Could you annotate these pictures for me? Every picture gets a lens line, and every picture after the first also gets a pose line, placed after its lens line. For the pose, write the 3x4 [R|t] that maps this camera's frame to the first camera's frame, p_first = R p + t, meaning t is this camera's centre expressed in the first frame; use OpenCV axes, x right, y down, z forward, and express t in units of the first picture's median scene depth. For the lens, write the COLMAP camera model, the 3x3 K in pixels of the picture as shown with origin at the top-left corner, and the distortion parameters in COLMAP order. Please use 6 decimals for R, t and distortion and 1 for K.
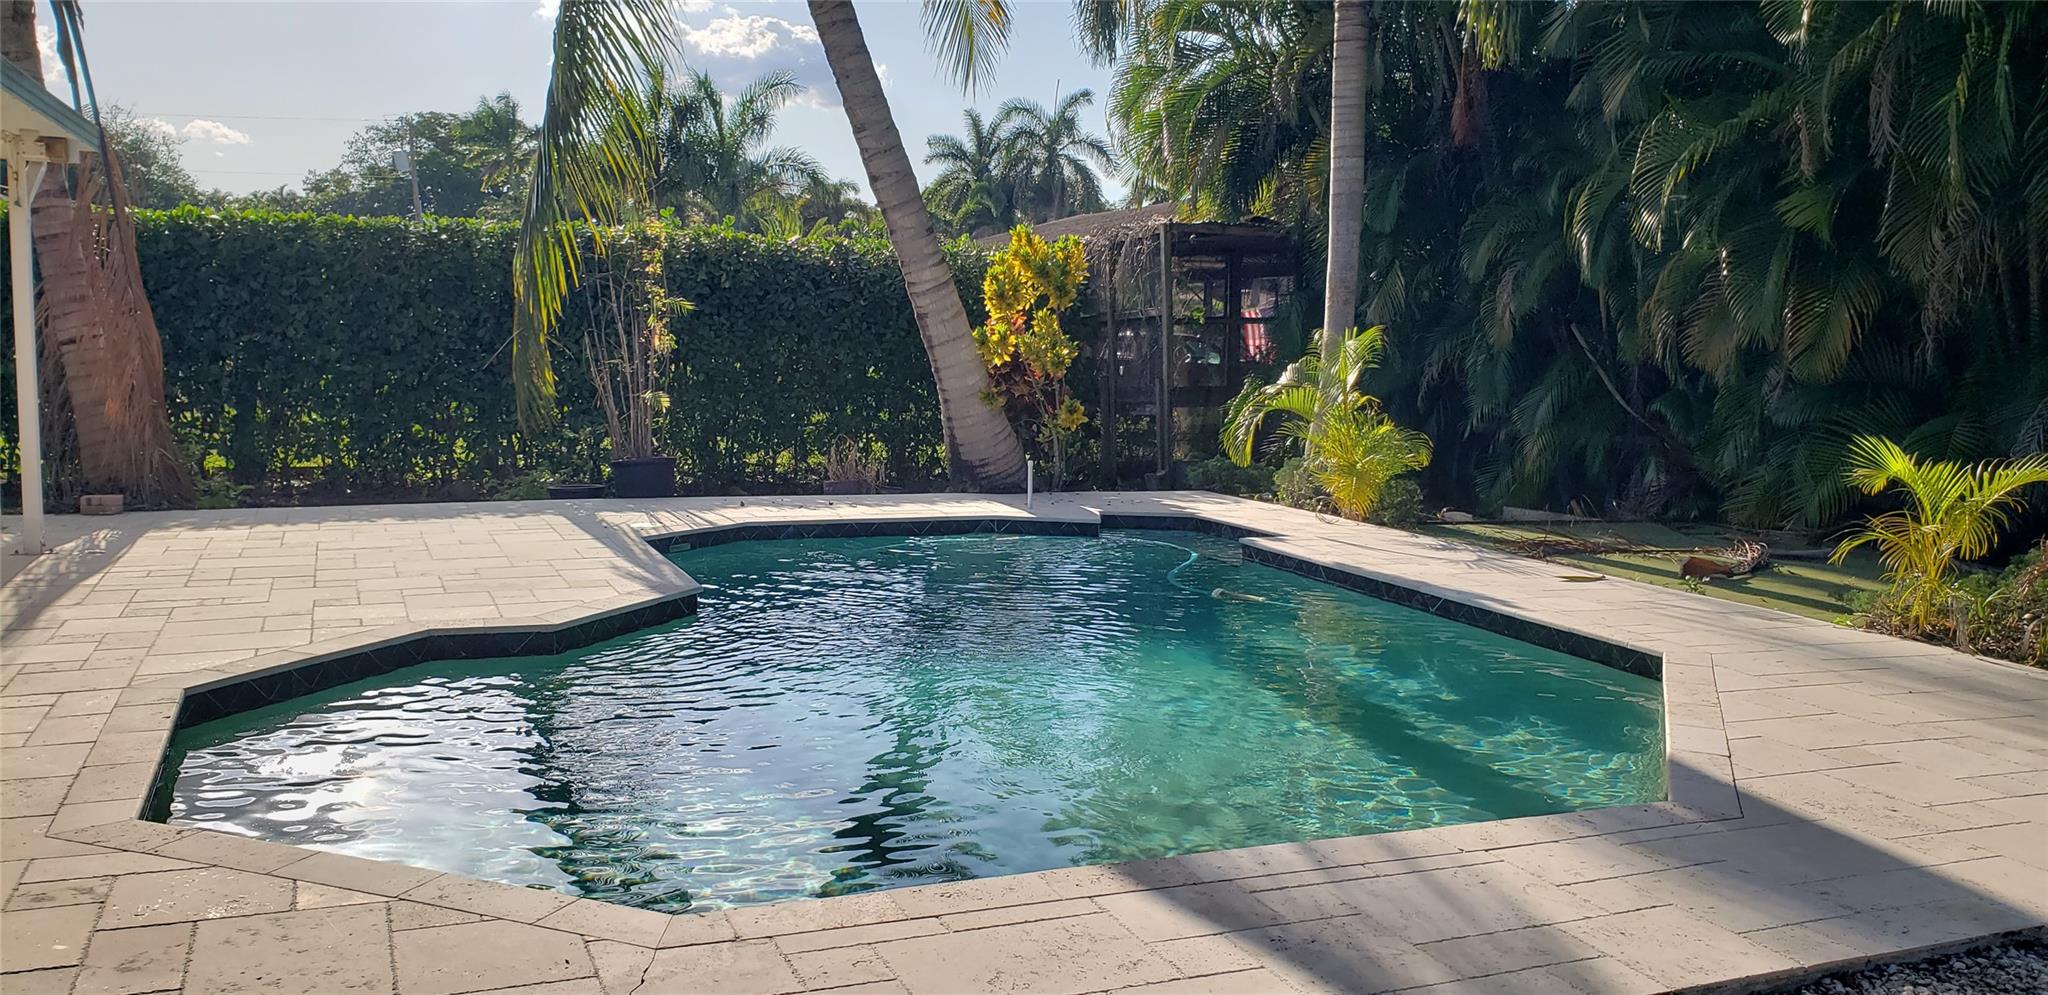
lens RADIAL K [[1611.6, 0, 1024.0], [0, 1611.6, 497.5], [0, 0, 1]] dist [0.016798, 0.004287]
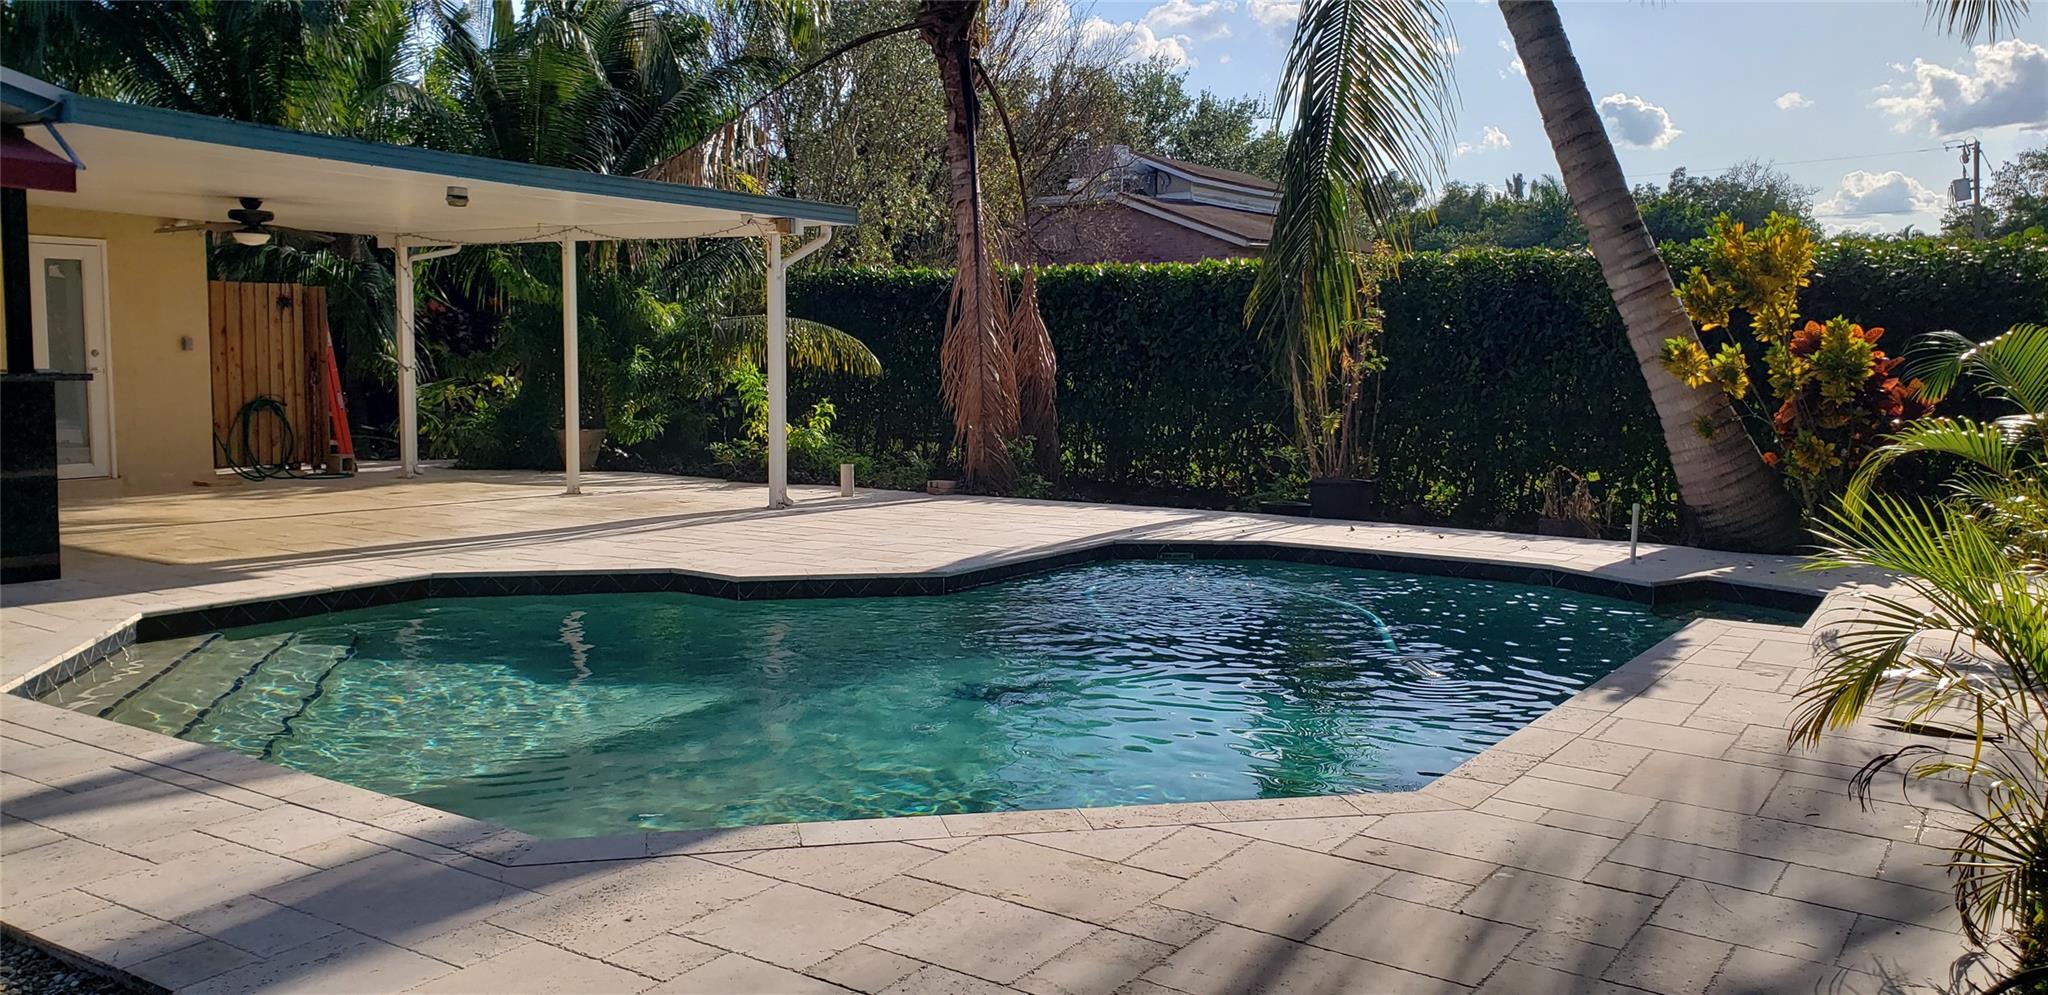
lens RADIAL K [[1611.6, 0, 1024.0], [0, 1611.6, 497.5], [0, 0, 1]] dist [0.016798, 0.004287]
pose [[0.537546, 0.058524, -0.841201, 0.486877], [-0.085239, 0.996250, 0.014841, -0.010828], [0.838915, 0.063726, 0.540519, 0.287611]]
